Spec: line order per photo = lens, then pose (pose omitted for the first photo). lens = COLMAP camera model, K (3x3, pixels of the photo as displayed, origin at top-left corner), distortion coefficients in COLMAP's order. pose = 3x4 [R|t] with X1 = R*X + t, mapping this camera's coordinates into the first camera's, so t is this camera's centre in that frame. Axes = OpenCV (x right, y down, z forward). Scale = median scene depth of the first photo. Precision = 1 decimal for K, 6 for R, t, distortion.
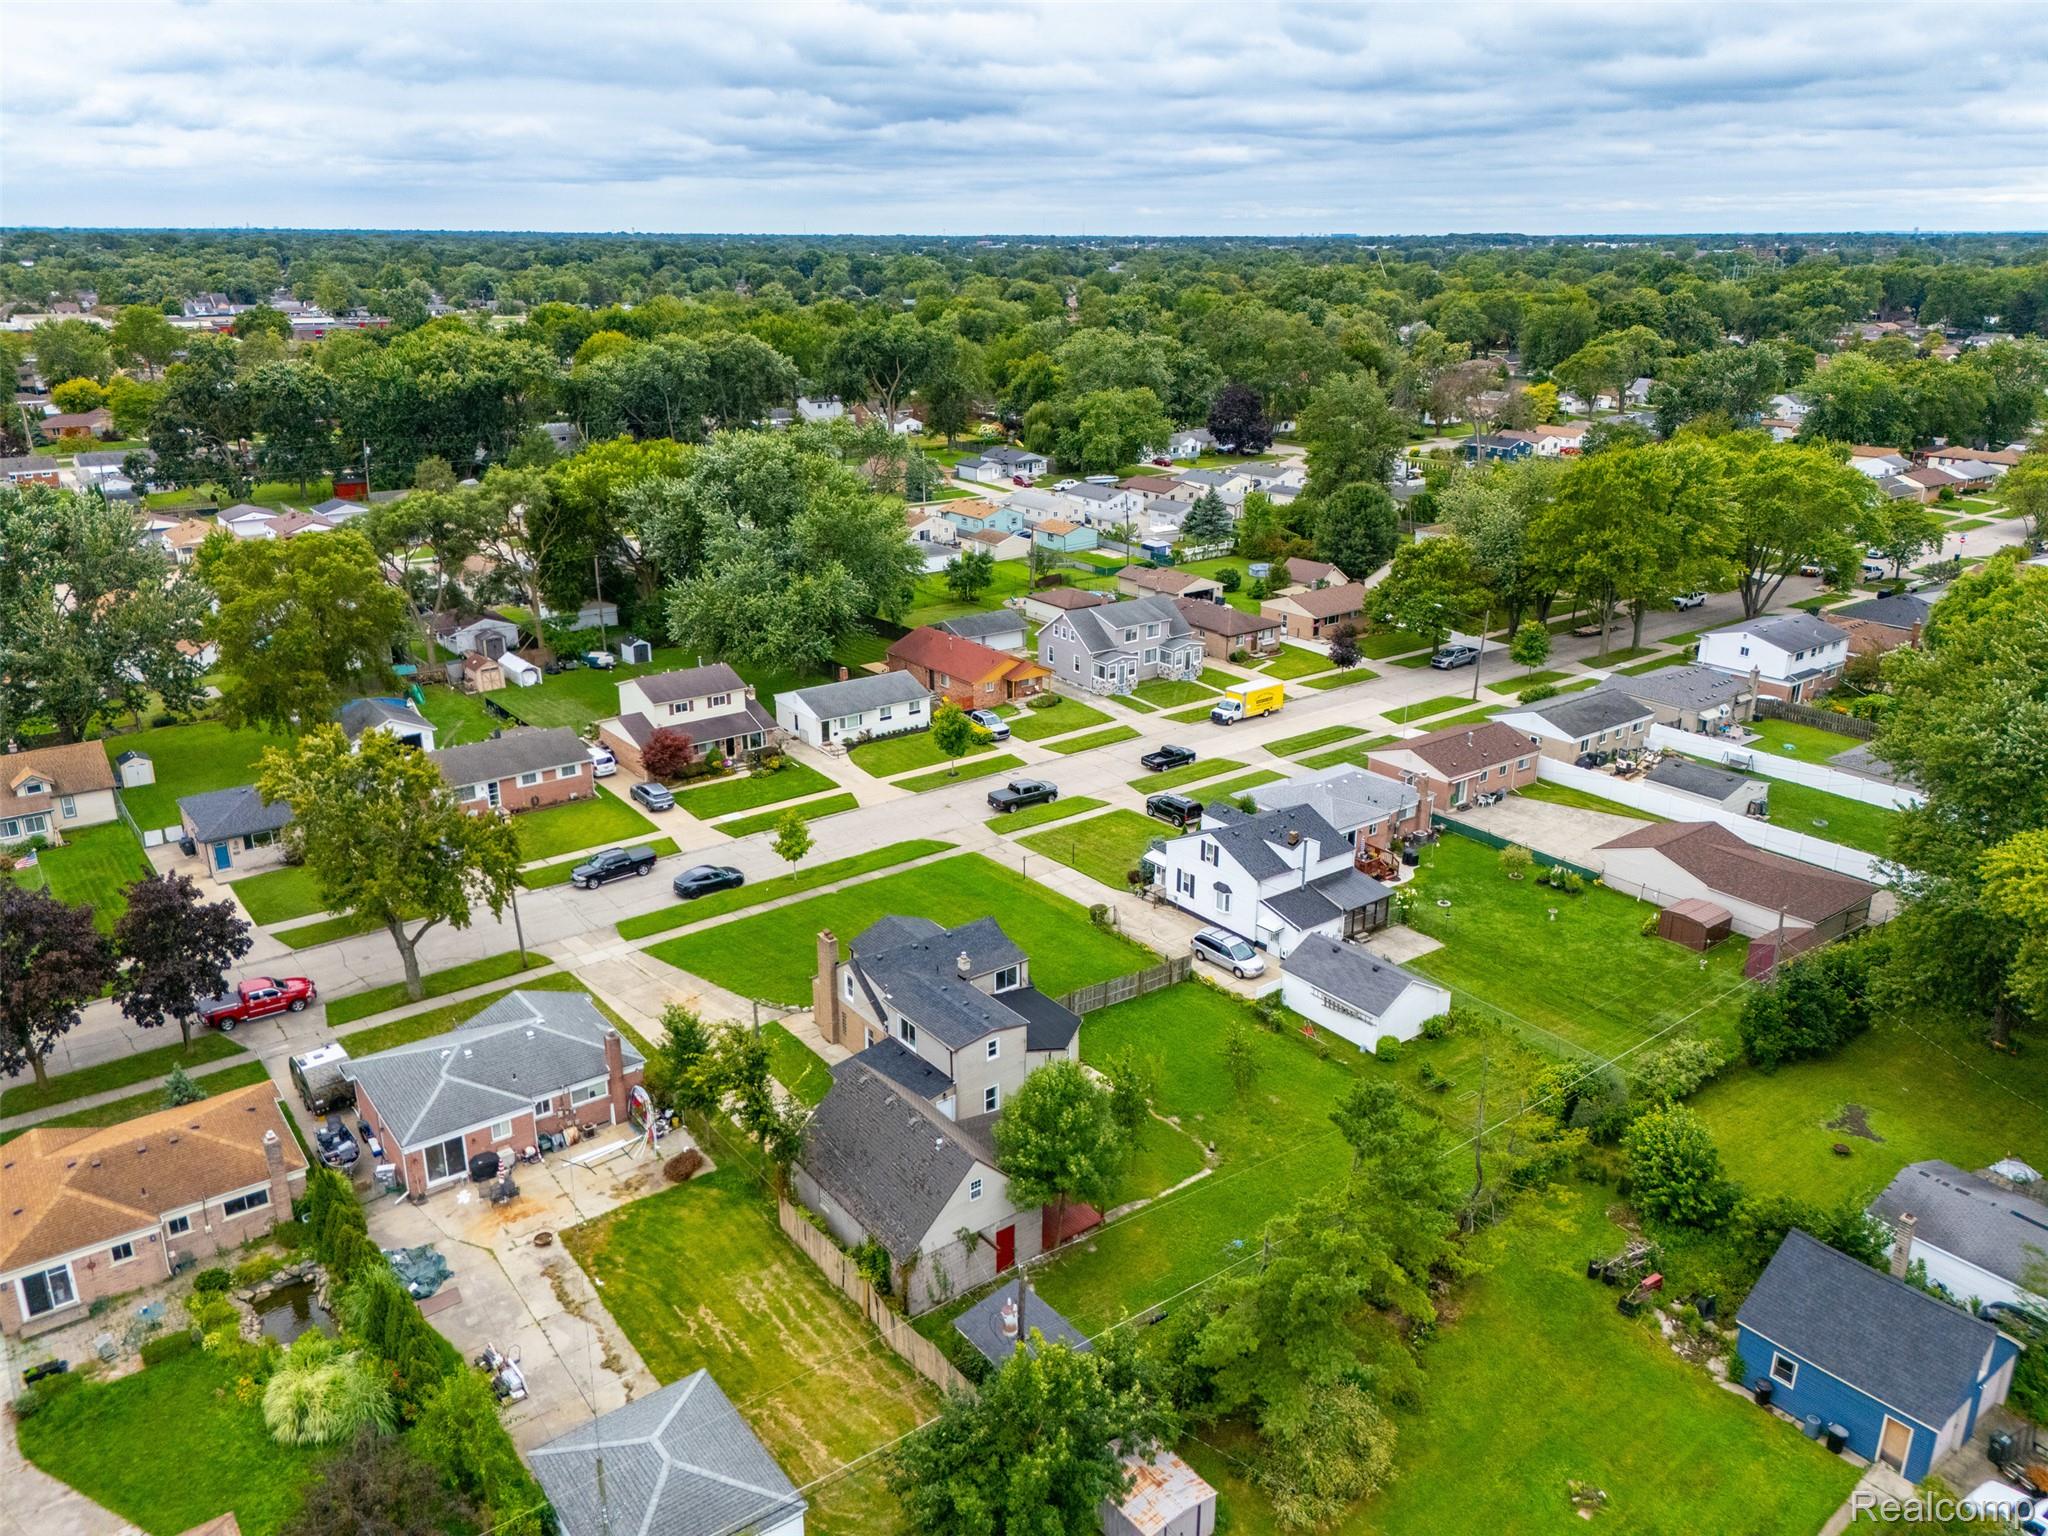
lens RADIAL K [[1495.8, 0, 1024.0], [0, 1495.8, 768.0], [0, 0, 1]] dist [0.081515, -0.078719]
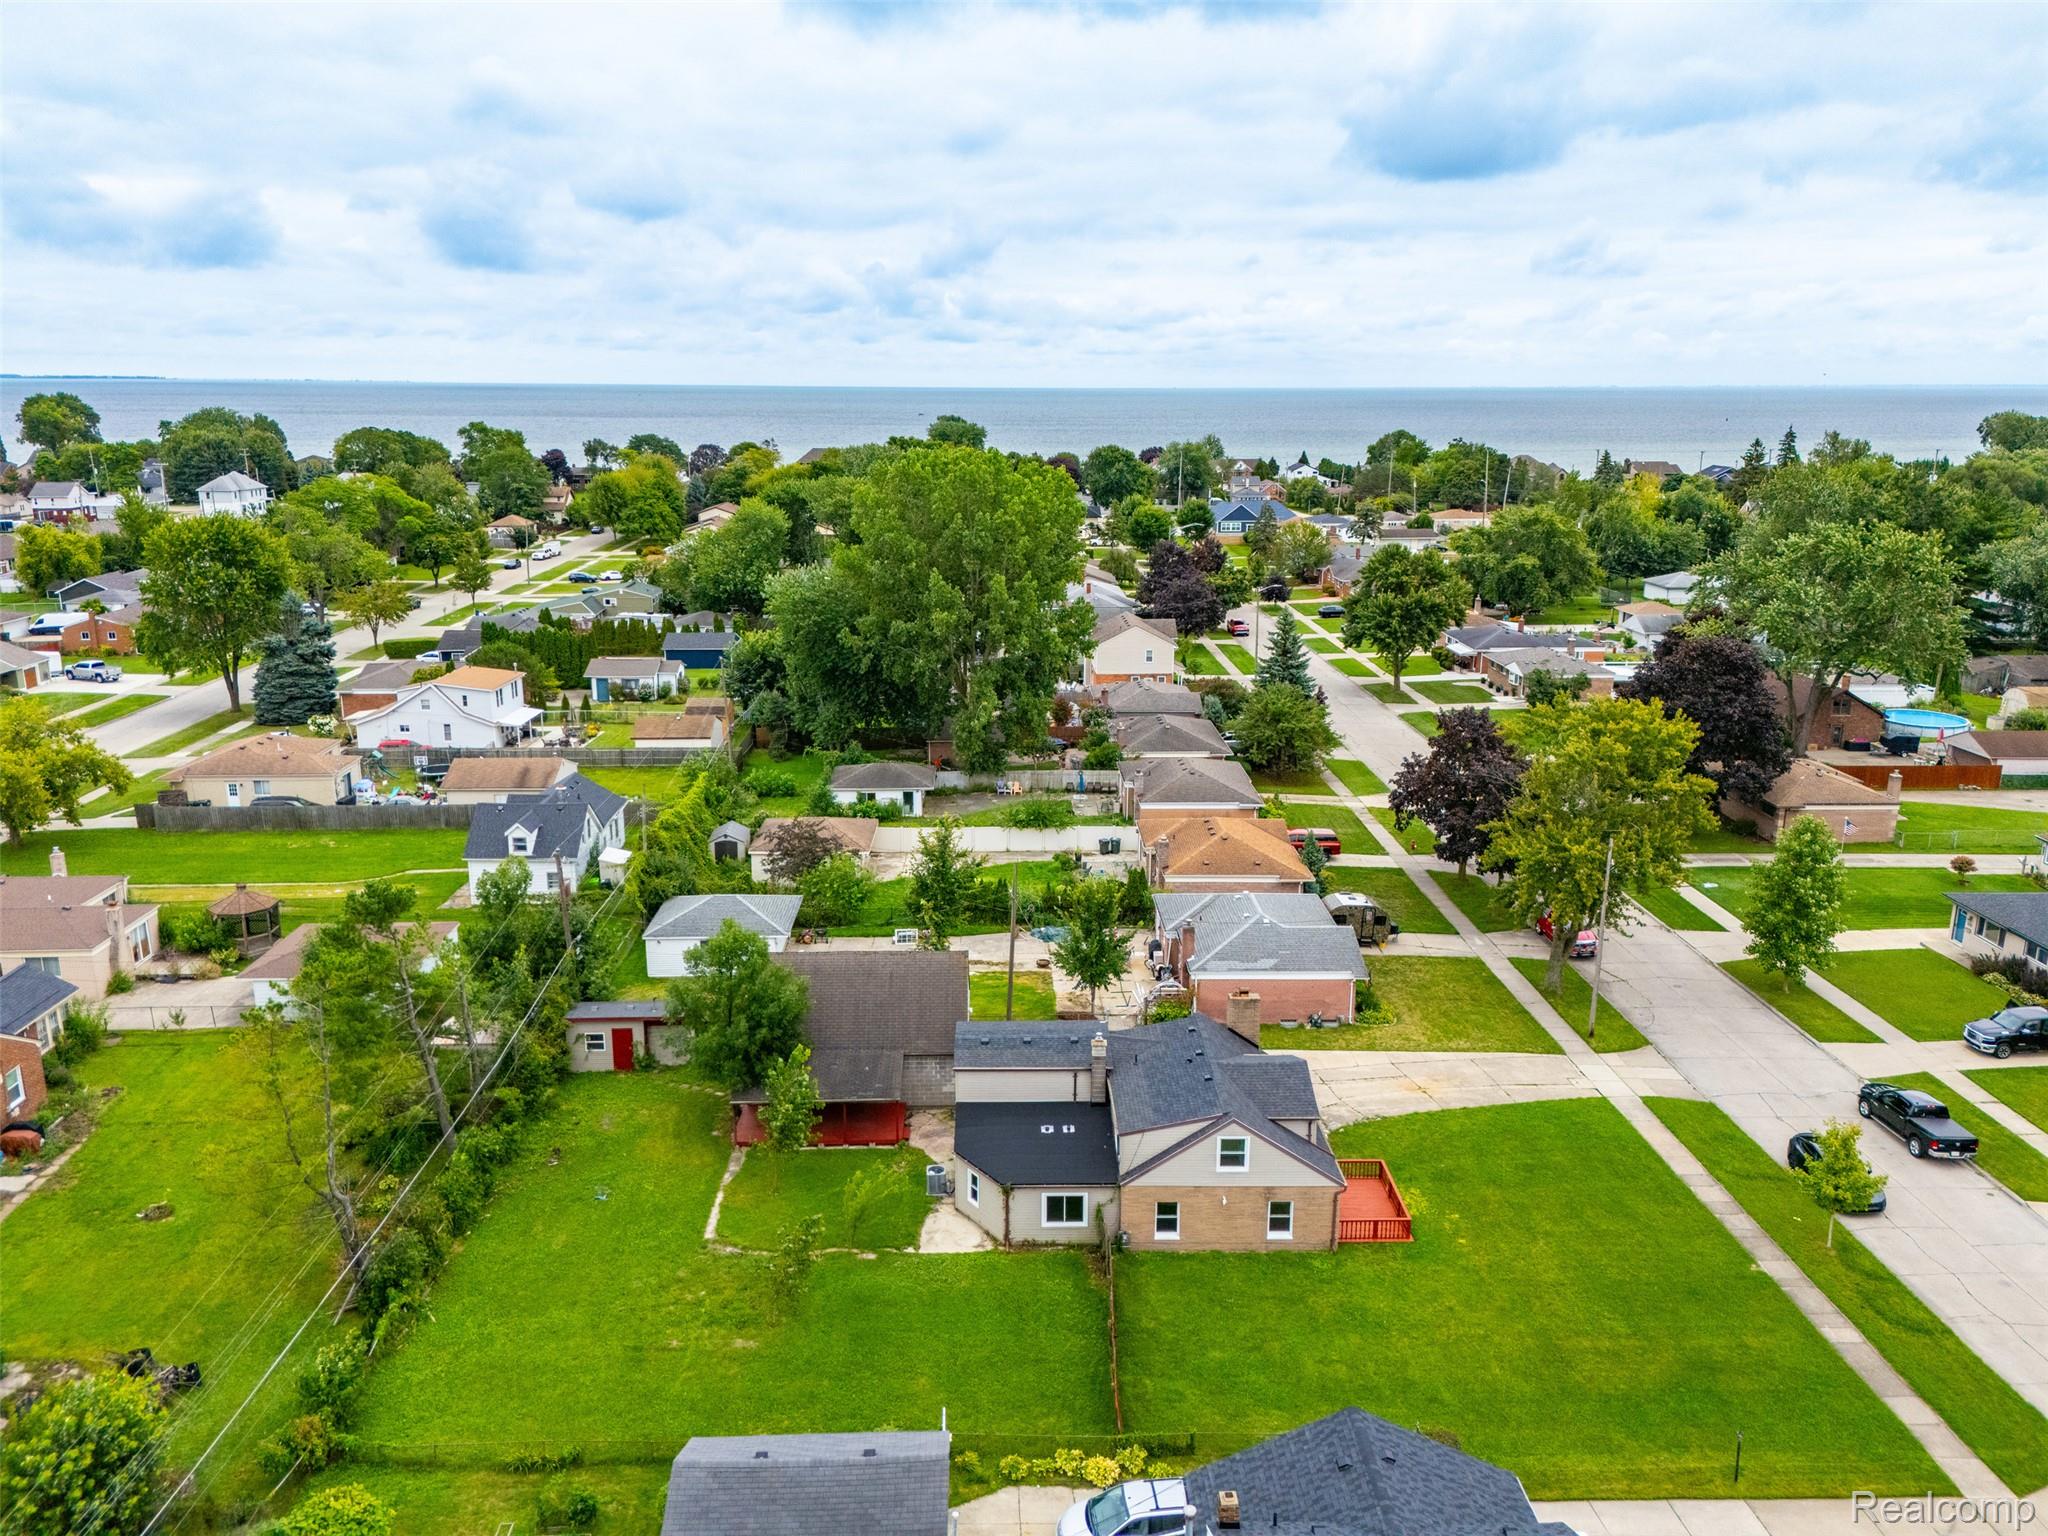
lens RADIAL K [[1495.8, 0, 1024.0], [0, 1495.8, 768.0], [0, 0, 1]] dist [0.081515, -0.078719]
pose [[-0.582120, 0.196323, -0.789046, 0.424967], [-0.272736, 0.867049, 0.416943, -0.229868], [0.765997, 0.457912, -0.451182, 0.957197]]
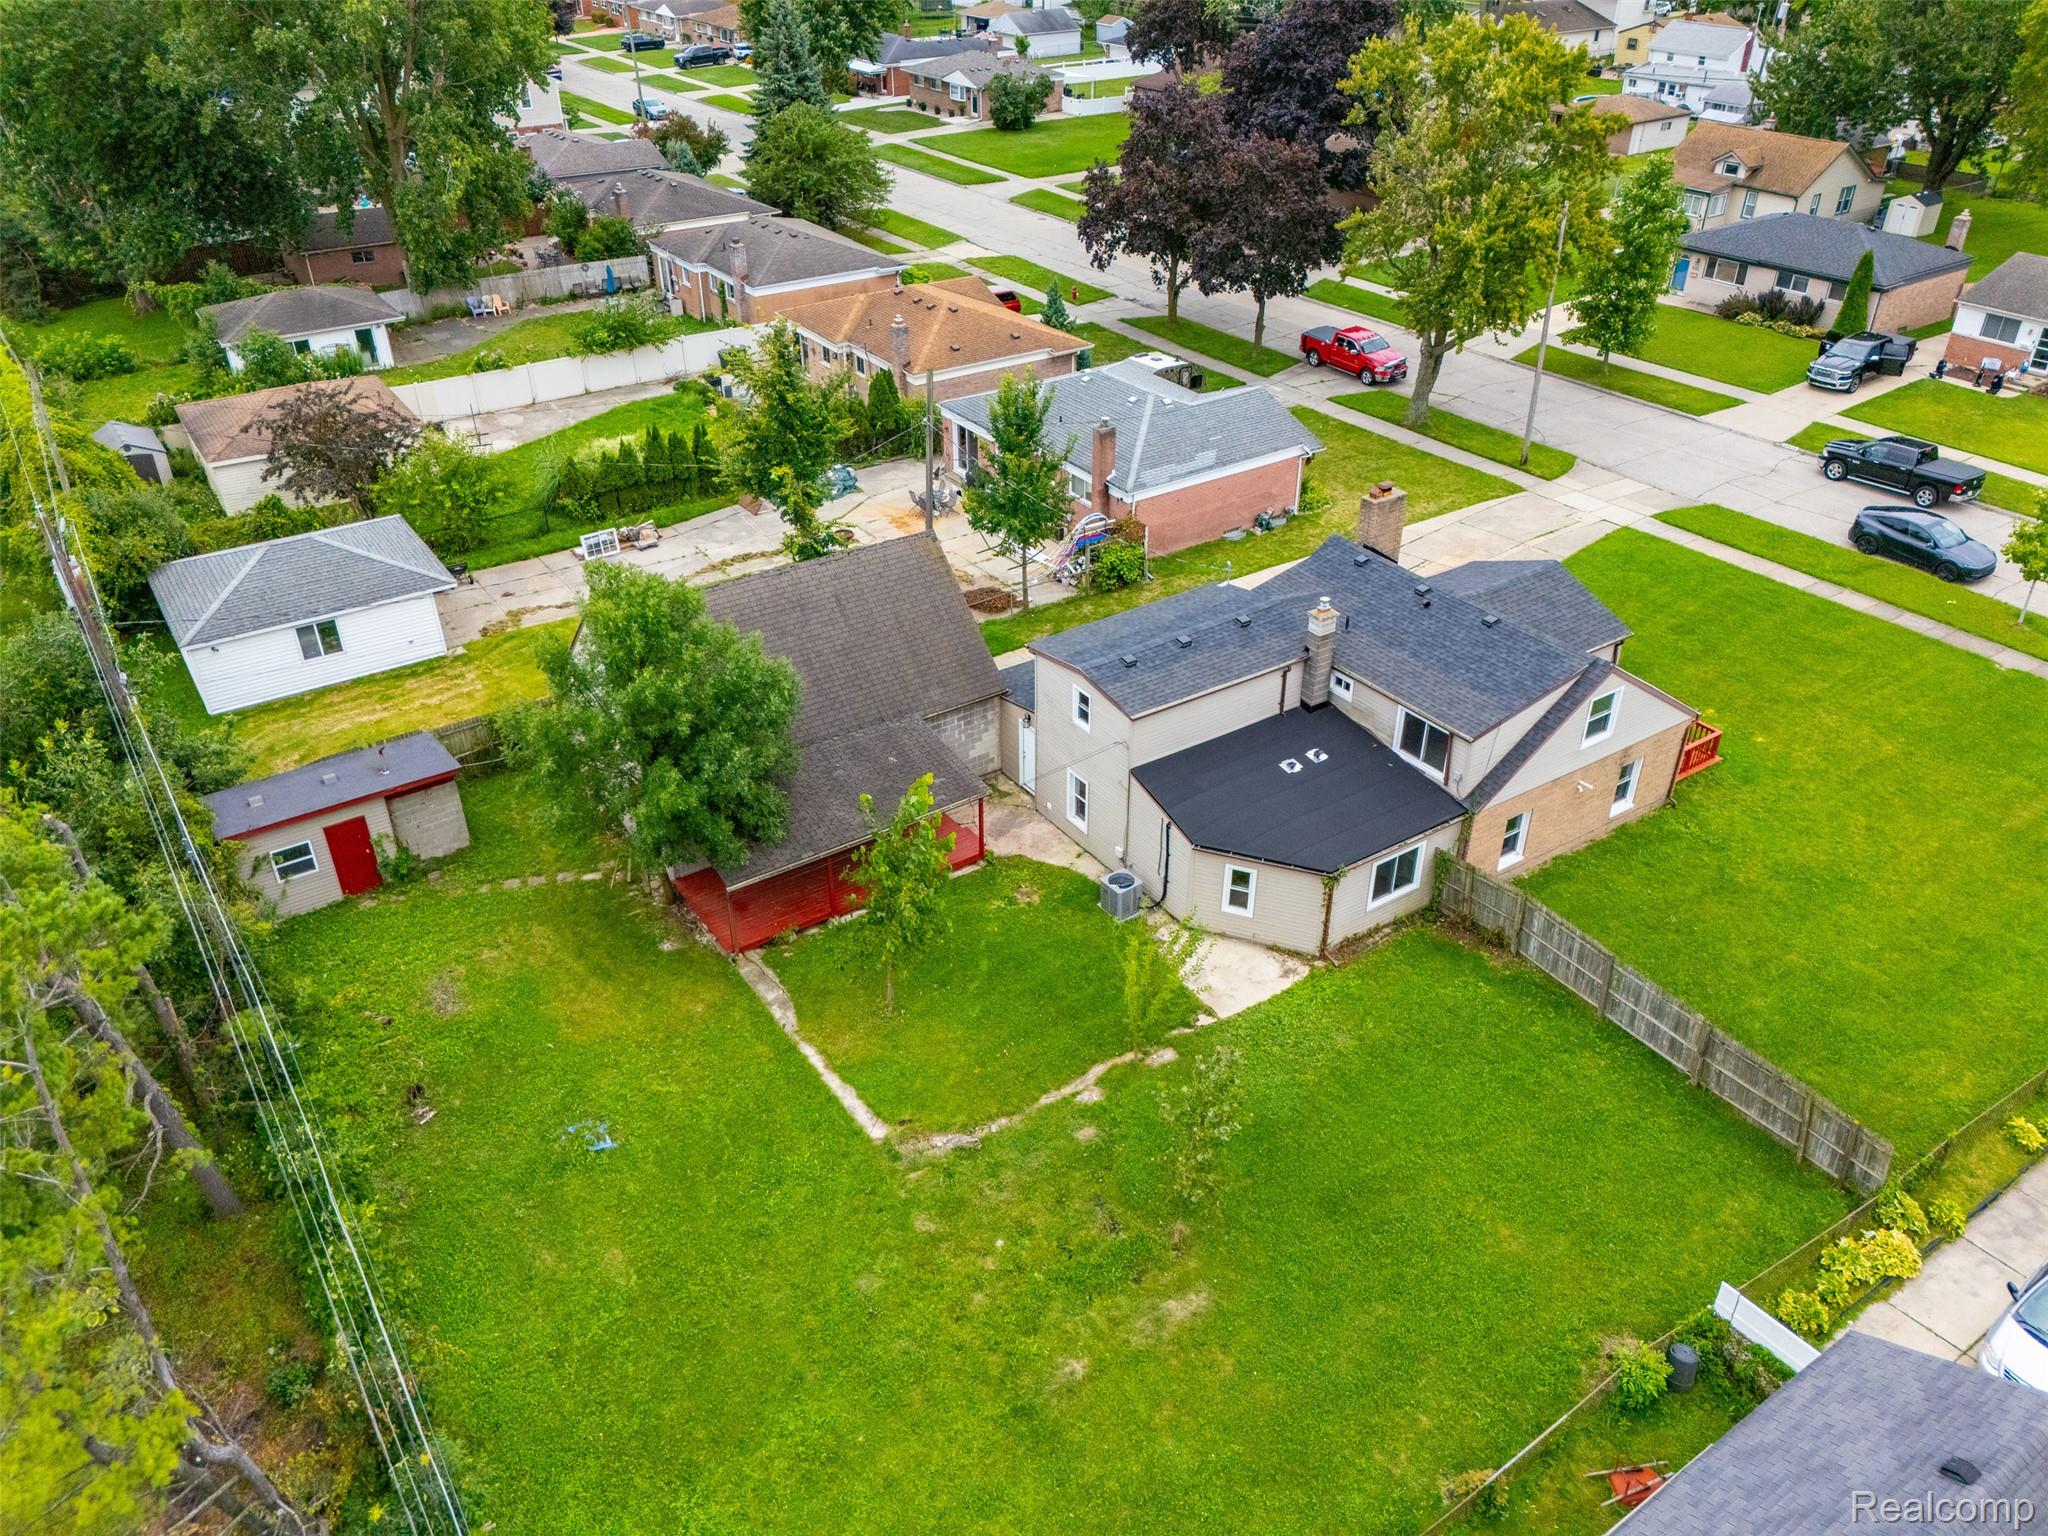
lens RADIAL K [[1488.2, 0, 1020.0], [0, 1488.2, 778.1], [0, 0, 1]] dist [0.077839, -0.082589]
pose [[-0.052958, 0.538229, -0.841133, 0.296903], [-0.325080, 0.787142, 0.524148, -0.035565], [0.944202, 0.301193, 0.133282, 0.660129]]
